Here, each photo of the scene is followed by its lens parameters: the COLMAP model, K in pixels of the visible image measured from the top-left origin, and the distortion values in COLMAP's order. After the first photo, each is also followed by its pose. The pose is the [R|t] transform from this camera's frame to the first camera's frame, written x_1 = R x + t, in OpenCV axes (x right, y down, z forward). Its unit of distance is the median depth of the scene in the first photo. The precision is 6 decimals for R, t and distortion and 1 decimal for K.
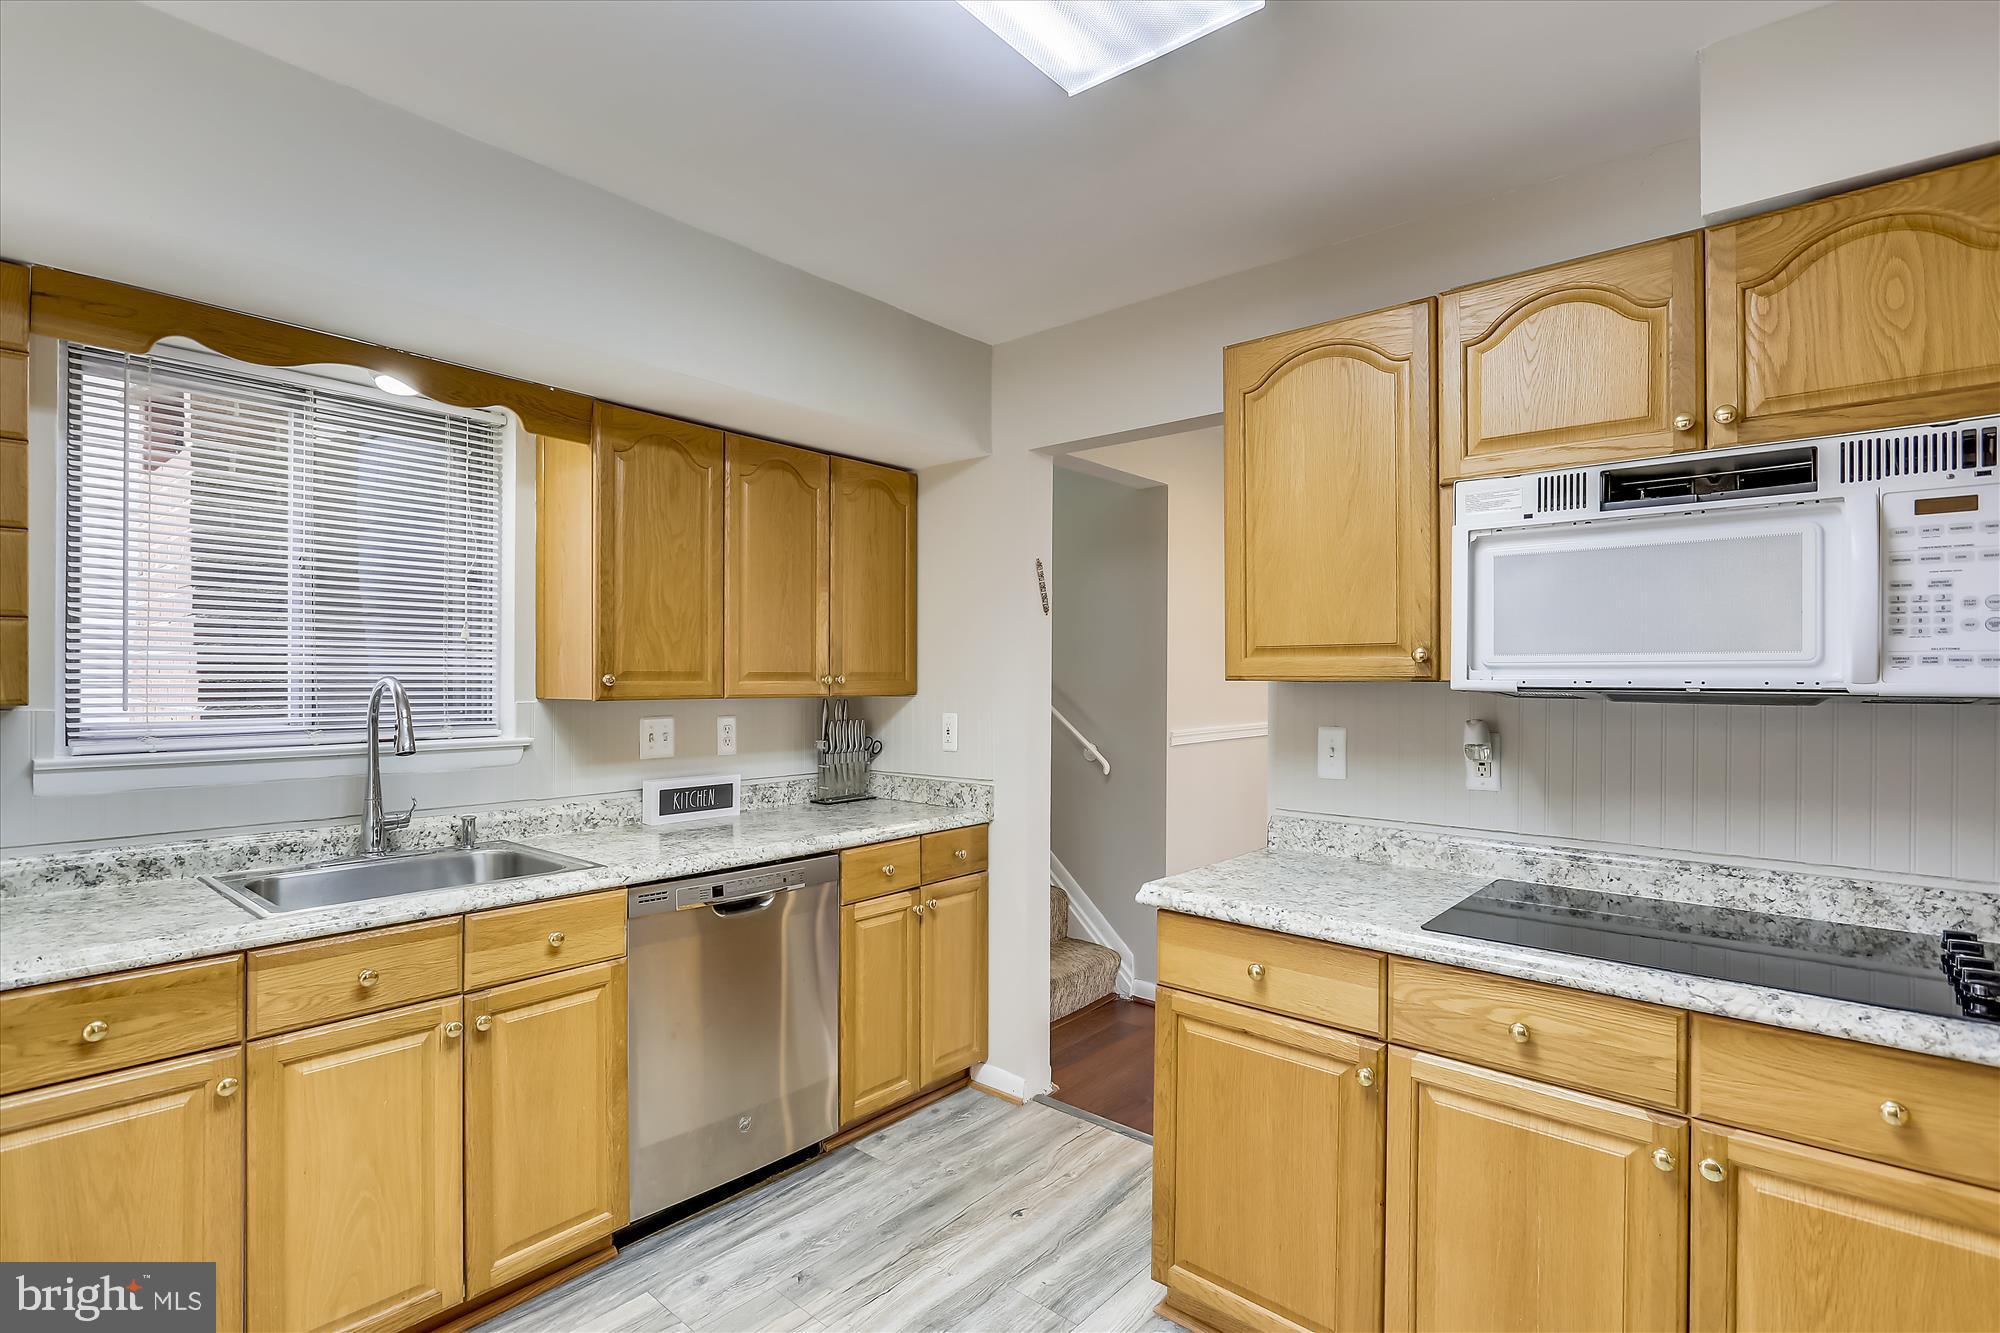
lens RADIAL K [[949.6, 0, 983.6], [0, 949.6, 671.6], [0, 0, 1]] dist [-0.001810, -0.000949]
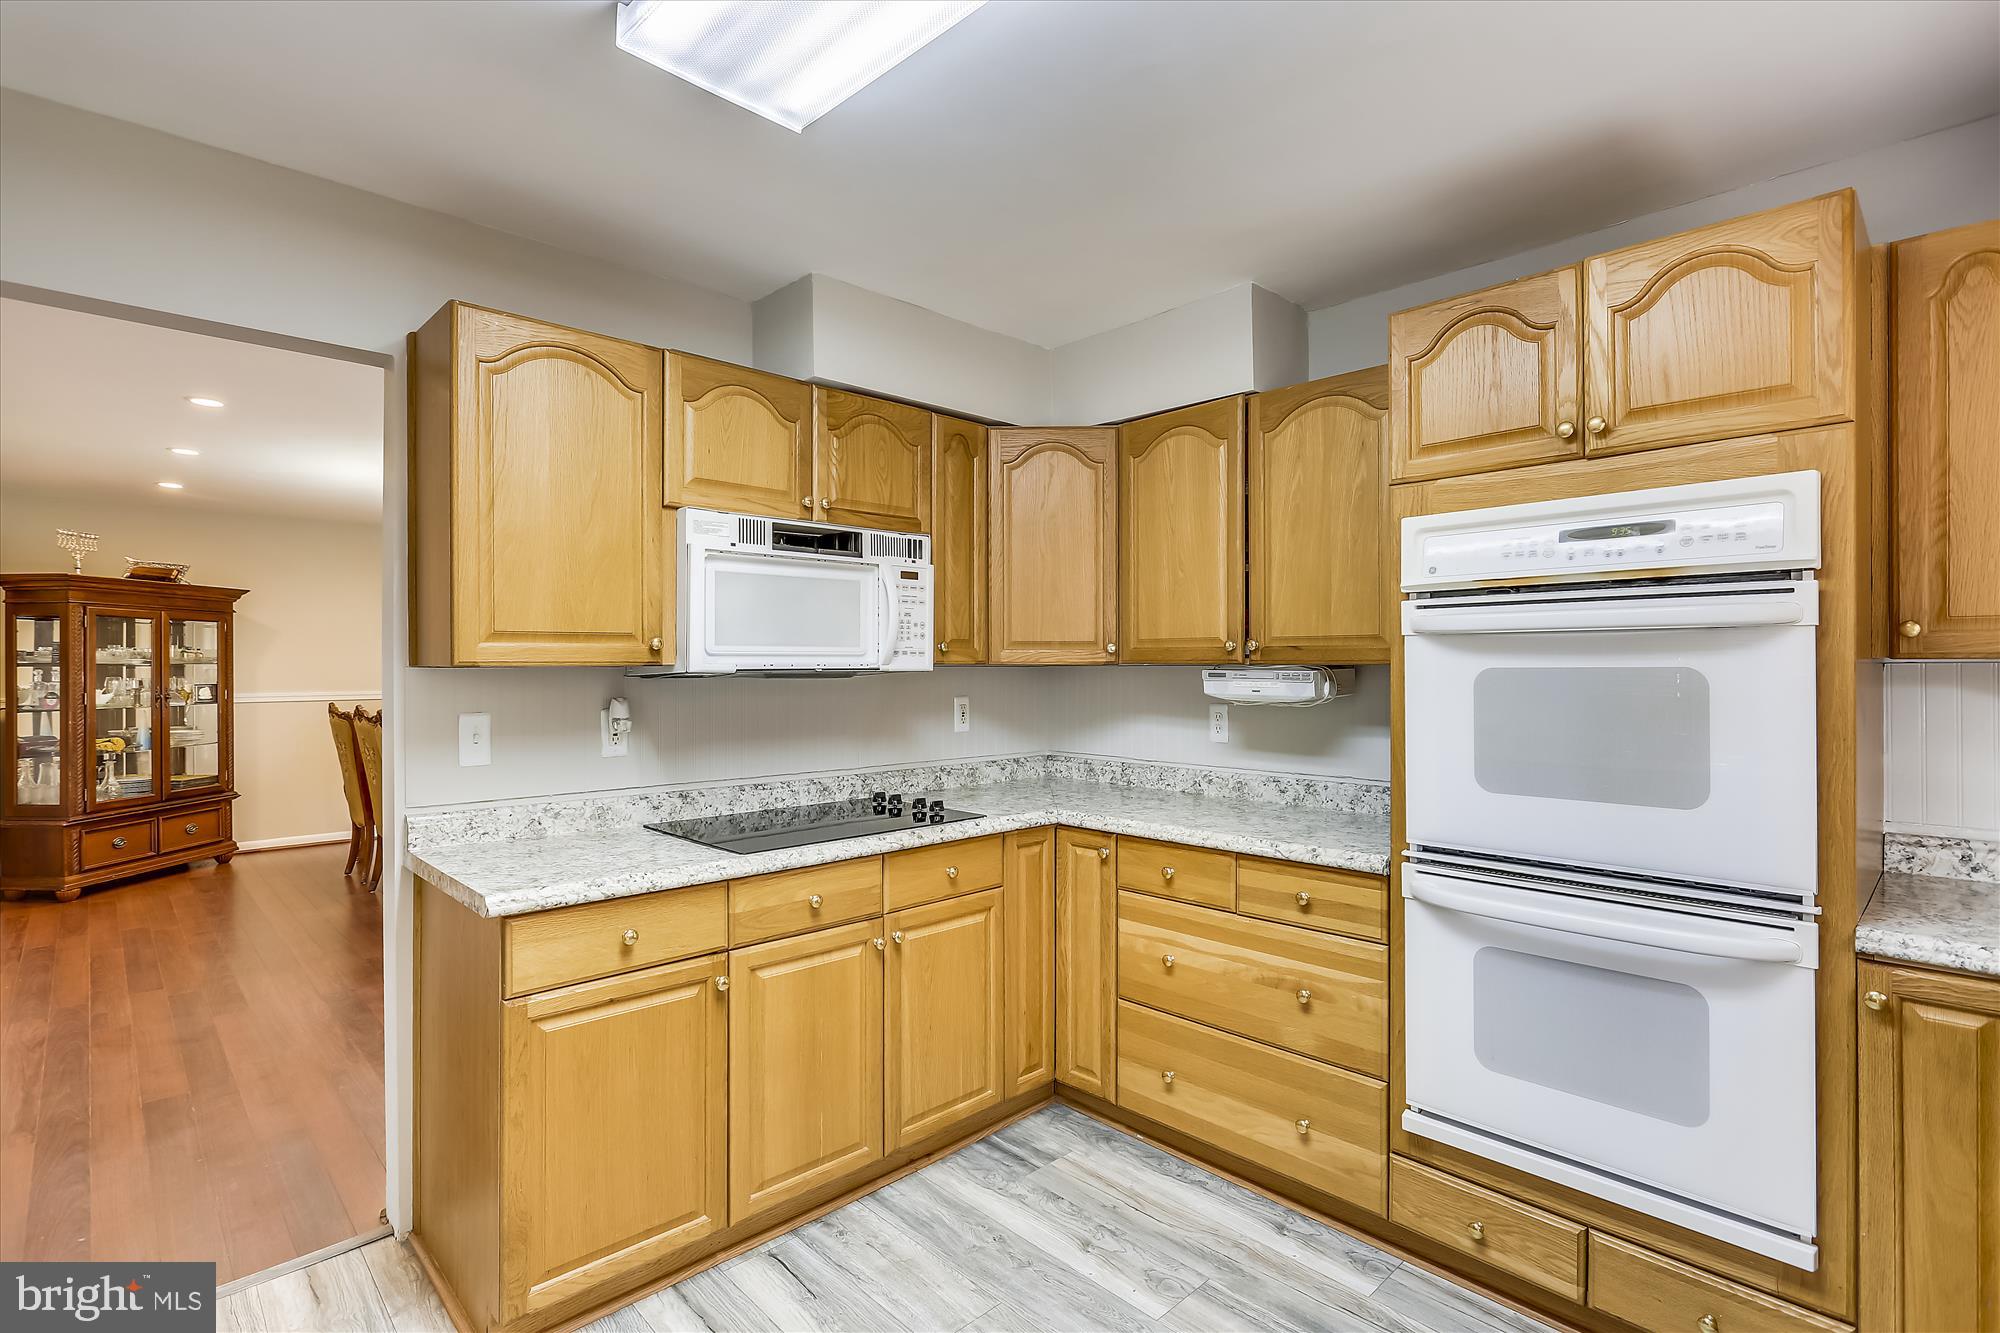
lens RADIAL K [[949.6, 0, 989.8], [0, 949.6, 662.8], [0, 0, 1]] dist [-0.001810, -0.000949]
pose [[0.088764, -0.003038, 0.996048, -0.791903], [-0.003199, 0.999989, 0.003335, 0.001043], [-0.996048, -0.003483, 0.088753, 0.531249]]
